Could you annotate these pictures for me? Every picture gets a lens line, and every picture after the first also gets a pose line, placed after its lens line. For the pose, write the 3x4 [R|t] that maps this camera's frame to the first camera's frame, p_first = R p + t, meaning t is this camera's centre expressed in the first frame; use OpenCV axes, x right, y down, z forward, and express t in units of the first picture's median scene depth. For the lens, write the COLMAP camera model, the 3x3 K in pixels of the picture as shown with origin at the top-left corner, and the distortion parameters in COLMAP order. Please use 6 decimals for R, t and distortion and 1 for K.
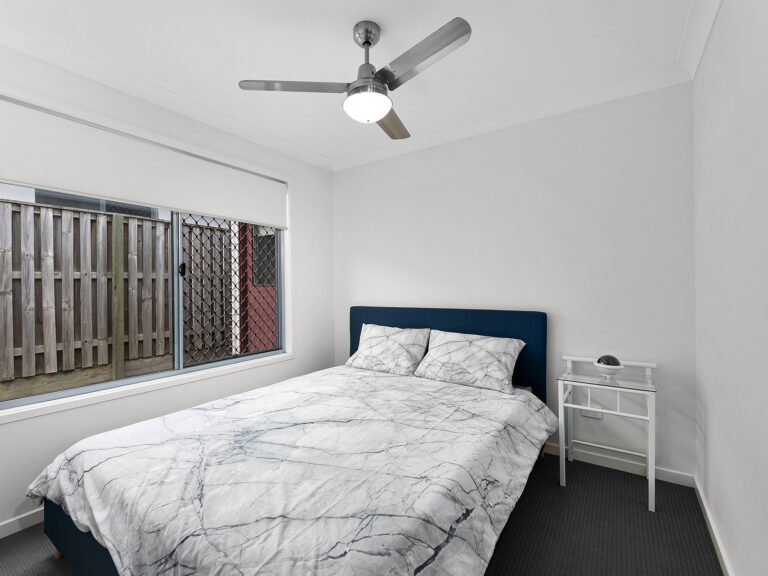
lens RADIAL K [[361.3, 0, 384.0], [0, 361.3, 288.0], [0, 0, 1]] dist [-0.000822, -0.000138]
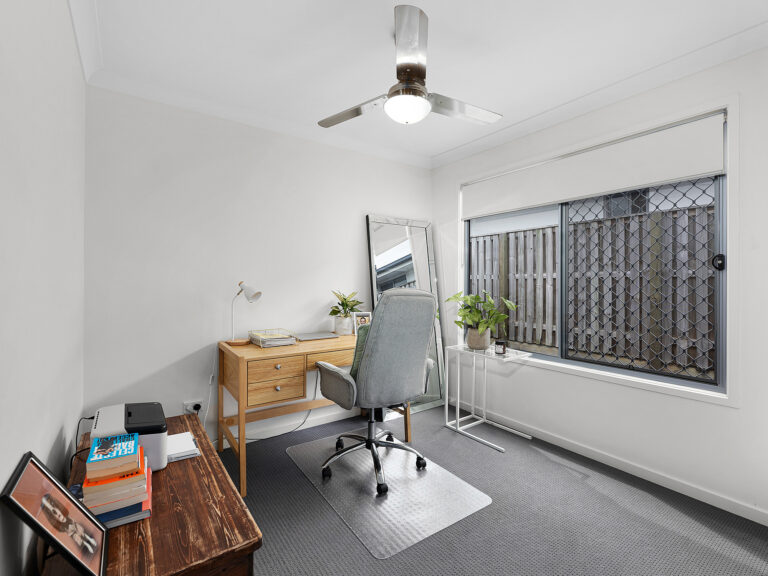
lens RADIAL K [[361.3, 0, 384.0], [0, 361.3, 288.0], [0, 0, 1]] dist [-0.000822, -0.000138]
pose [[-0.346350, 0.011764, -0.938032, 2.614112], [-0.014279, 0.999739, 0.017811, -0.021970], [0.937997, 0.019563, -0.346092, 3.831915]]
